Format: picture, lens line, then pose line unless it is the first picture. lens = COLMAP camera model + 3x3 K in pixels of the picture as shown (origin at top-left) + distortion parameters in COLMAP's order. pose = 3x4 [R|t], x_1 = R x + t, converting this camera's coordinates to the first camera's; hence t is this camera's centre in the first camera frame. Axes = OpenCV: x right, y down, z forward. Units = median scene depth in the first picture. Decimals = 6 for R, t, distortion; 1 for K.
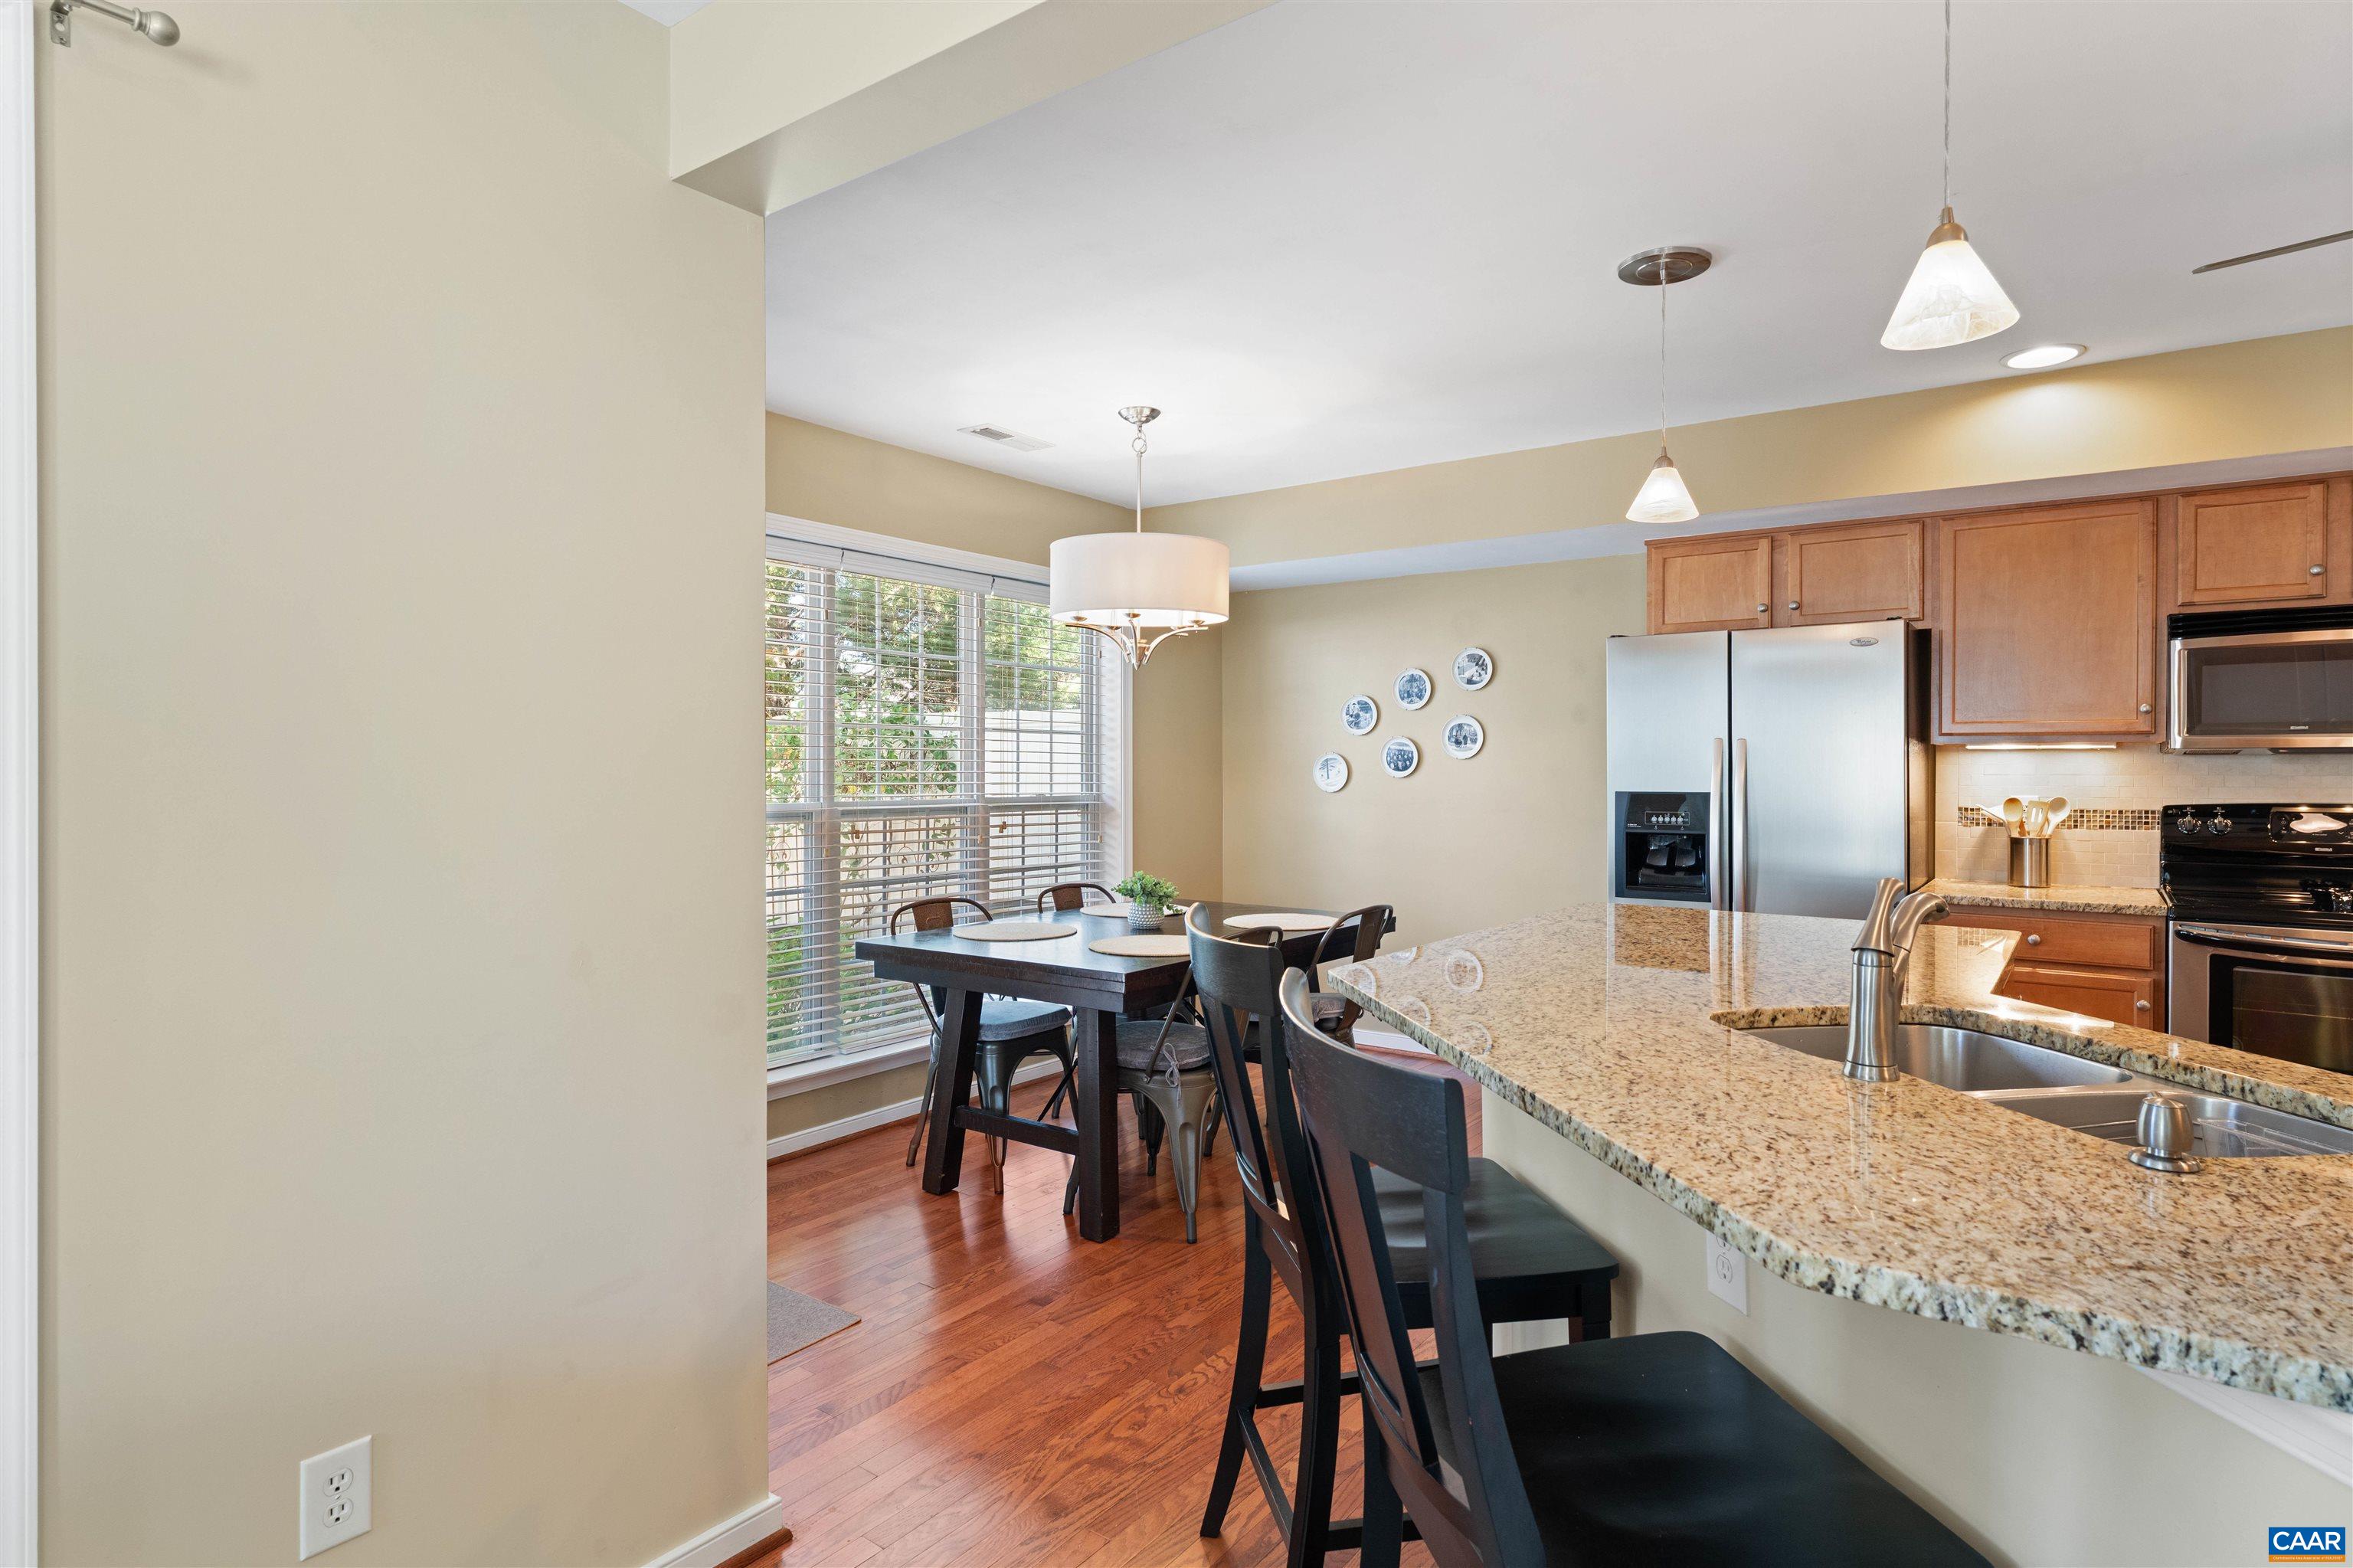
lens RADIAL K [[1246.8, 0, 1173.7], [0, 1246.8, 744.8], [0, 0, 1]] dist [-0.005204, -0.000144]
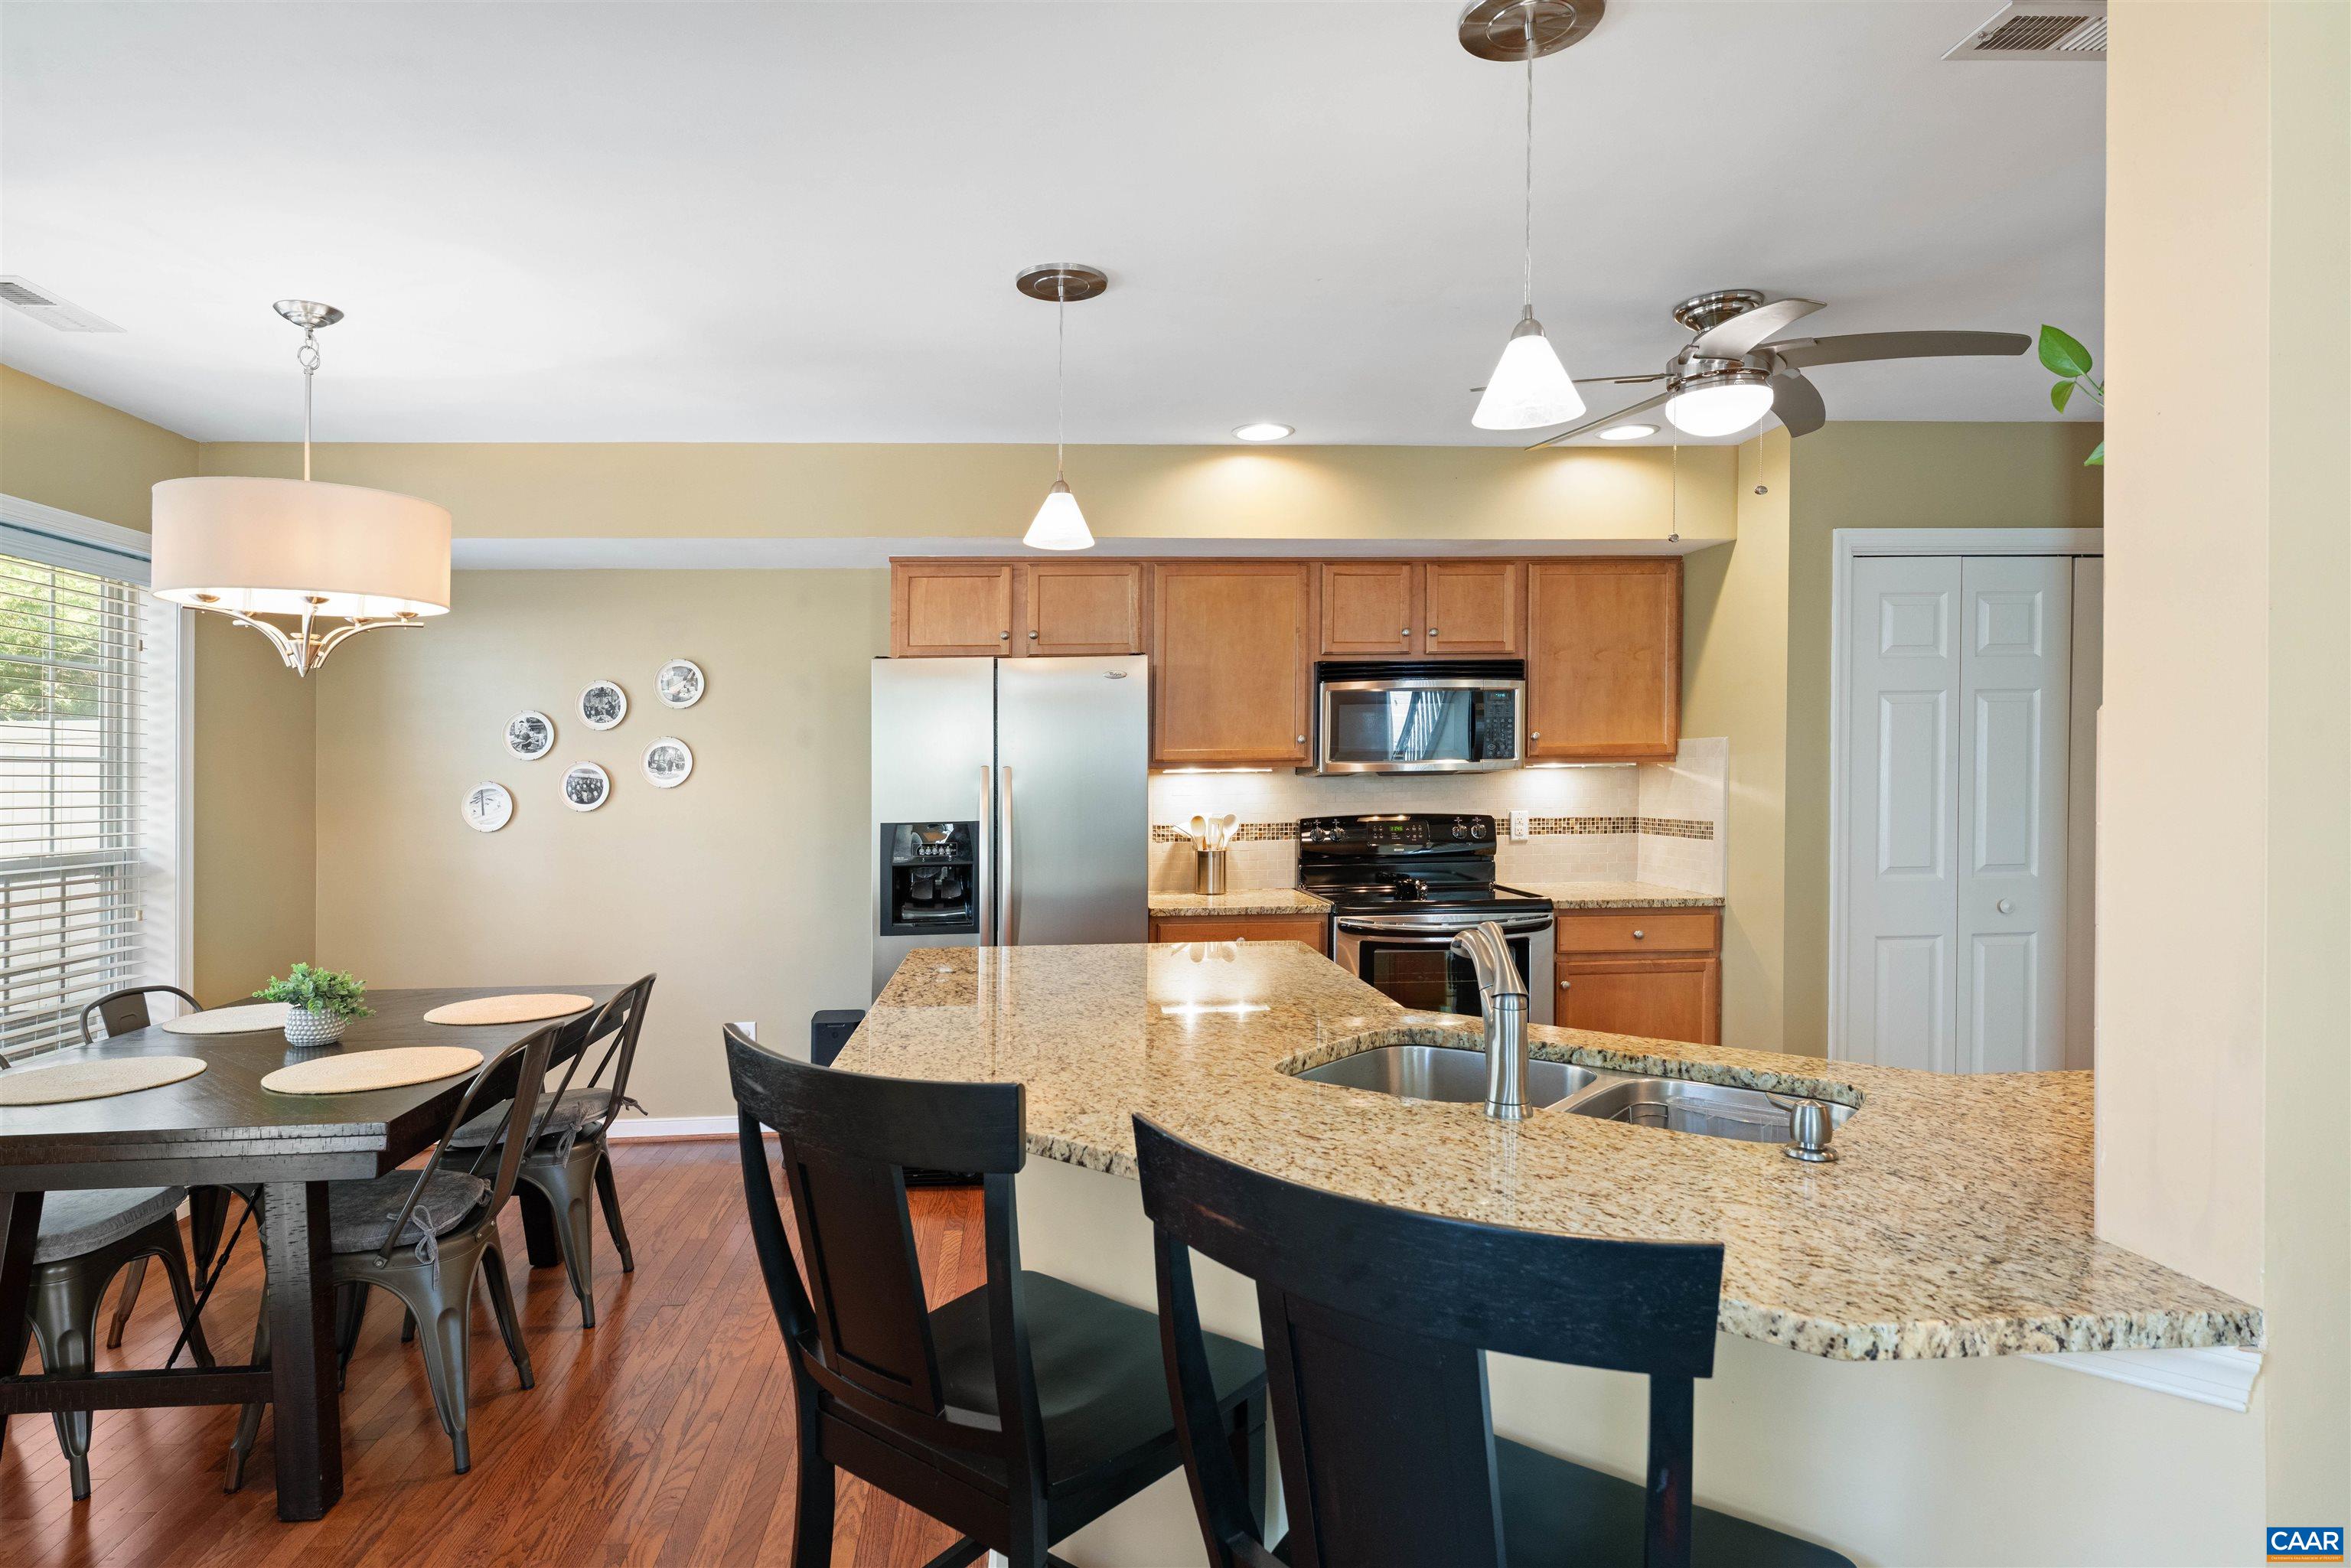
lens RADIAL K [[1317.5, 0, 1115.5], [0, 1317.5, 754.6], [0, 0, 1]] dist [0.003828, -0.004864]
pose [[0.761891, -0.004448, 0.647690, -0.160109], [0.004105, 0.999989, 0.002037, -0.016085], [-0.647693, 0.001107, 0.761901, 0.139156]]
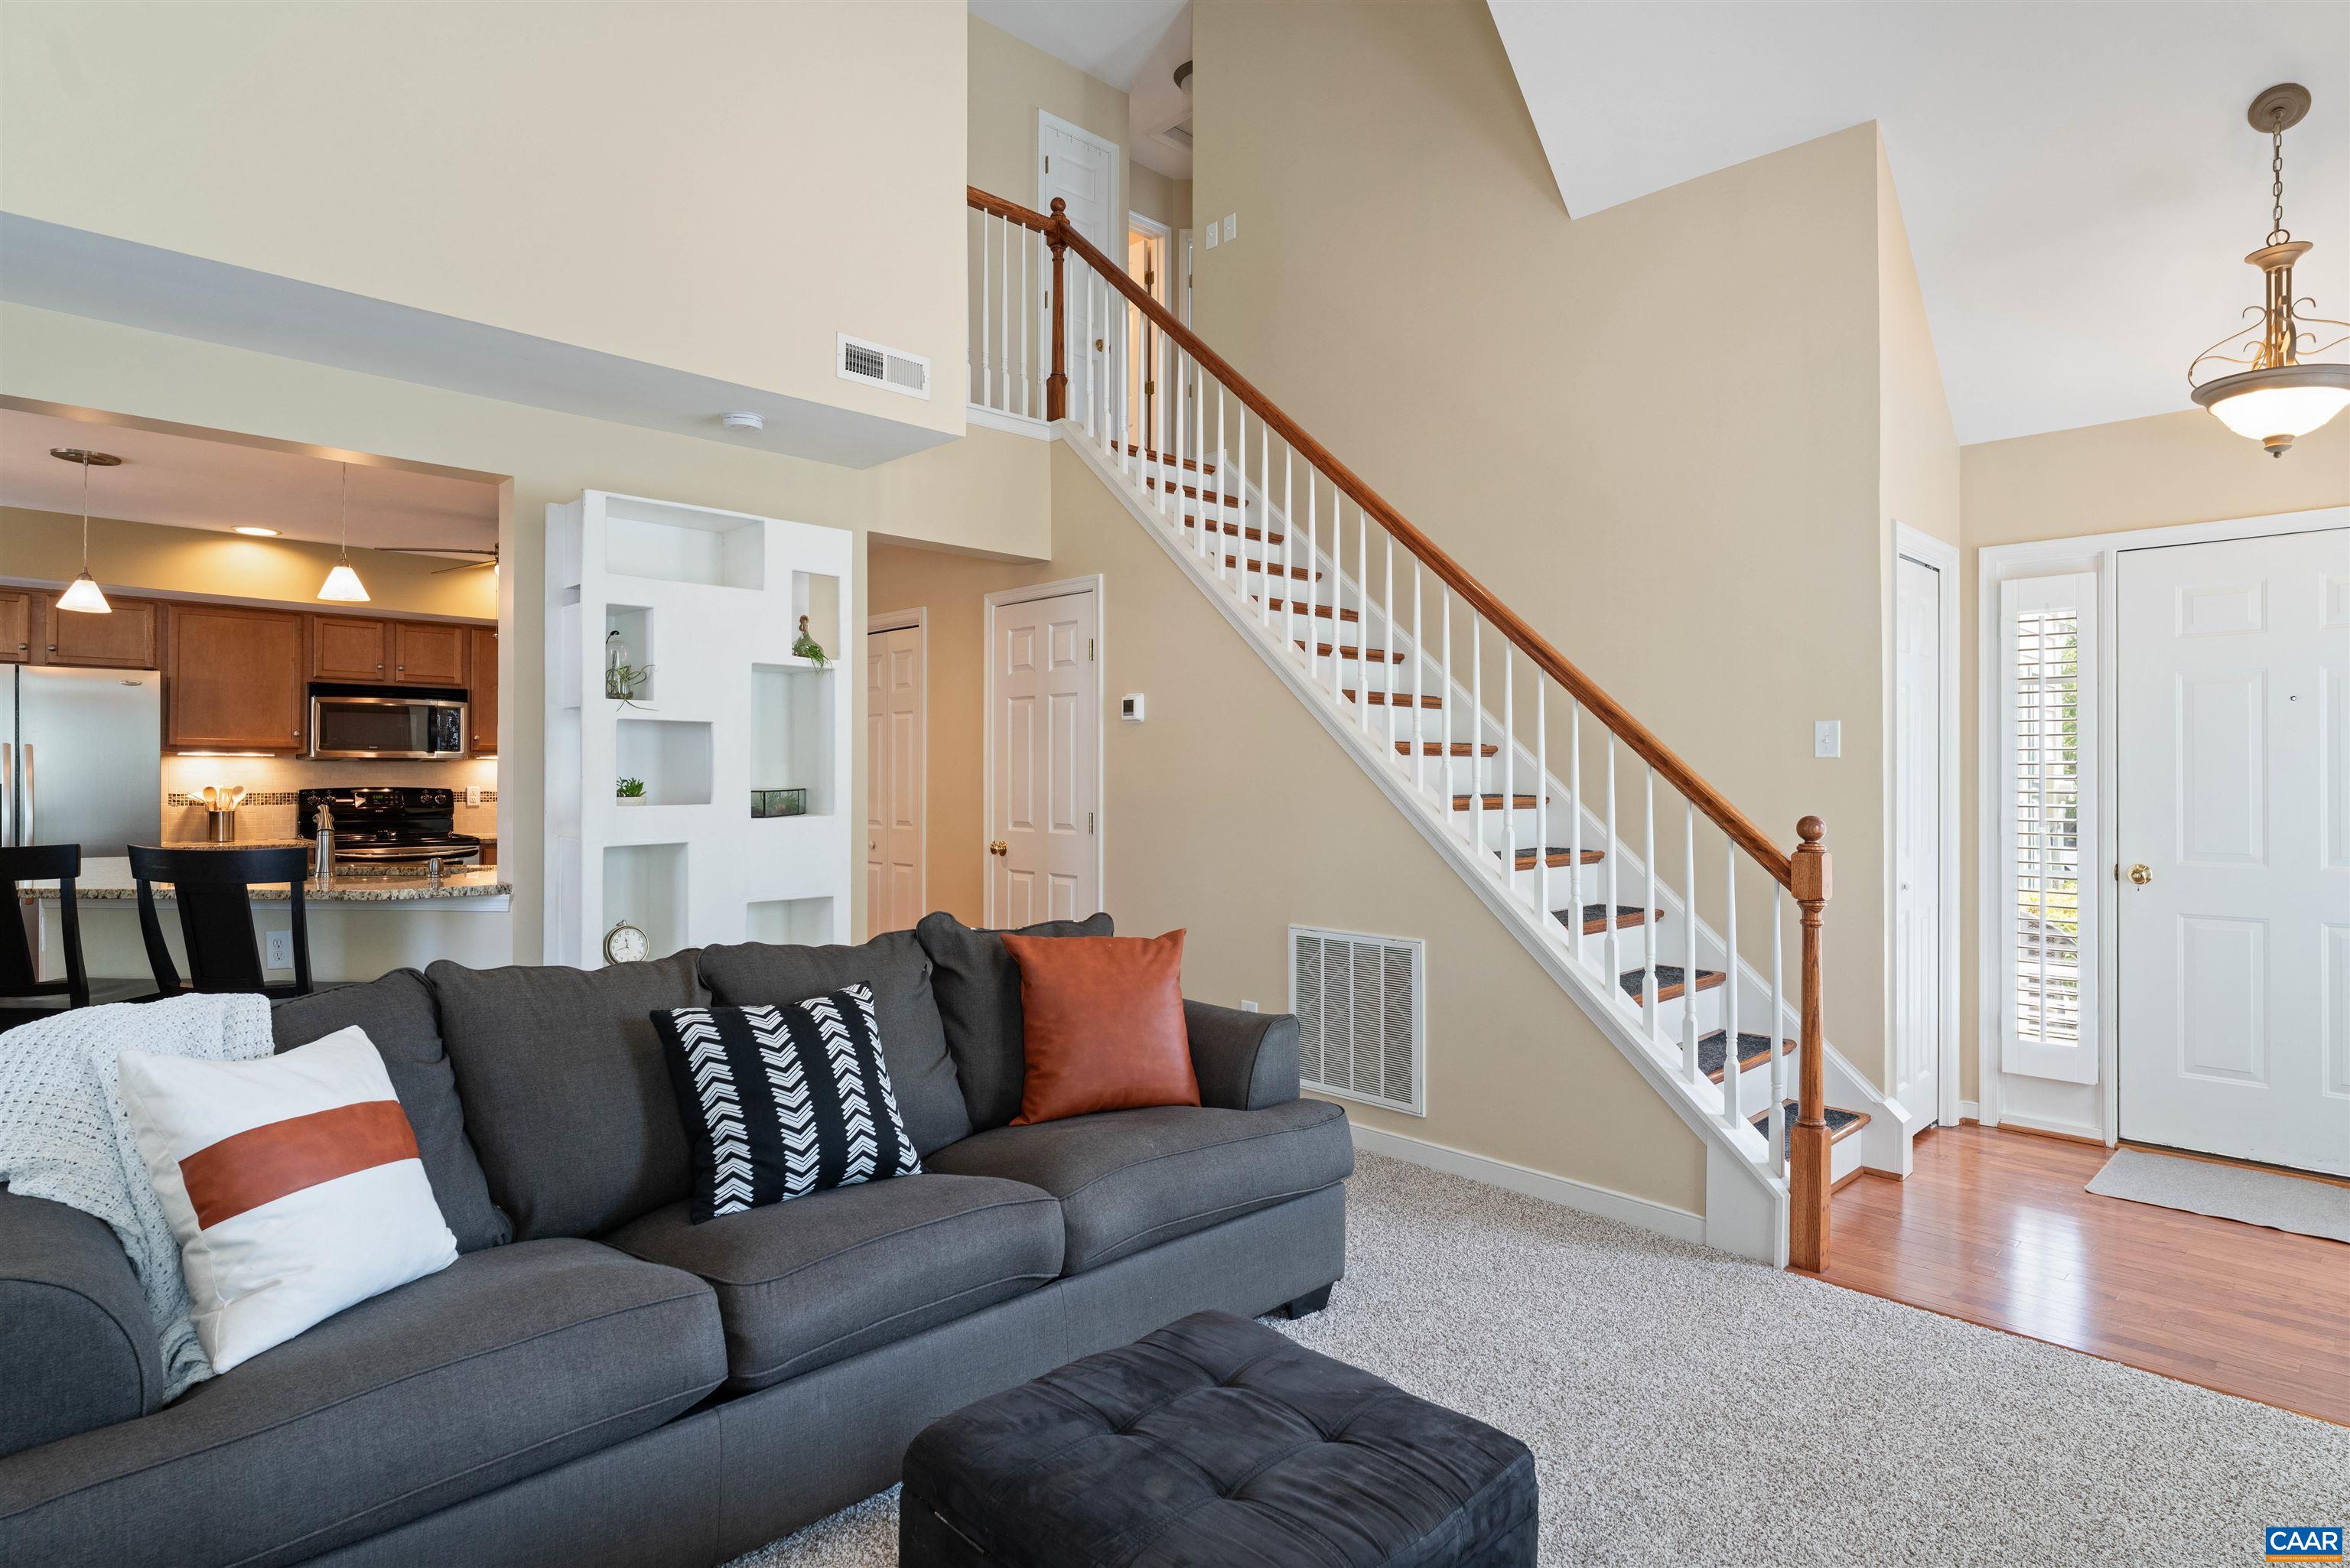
lens RADIAL K [[1245.0, 0, 1178.7], [0, 1245.0, 811.8], [0, 0, 1]] dist [-0.005204, -0.000144]
pose [[0.172768, -0.027823, 0.984570, -0.679809], [-0.019146, 0.999317, 0.031599, 0.001293], [-0.984776, -0.024310, 0.172117, -0.495725]]
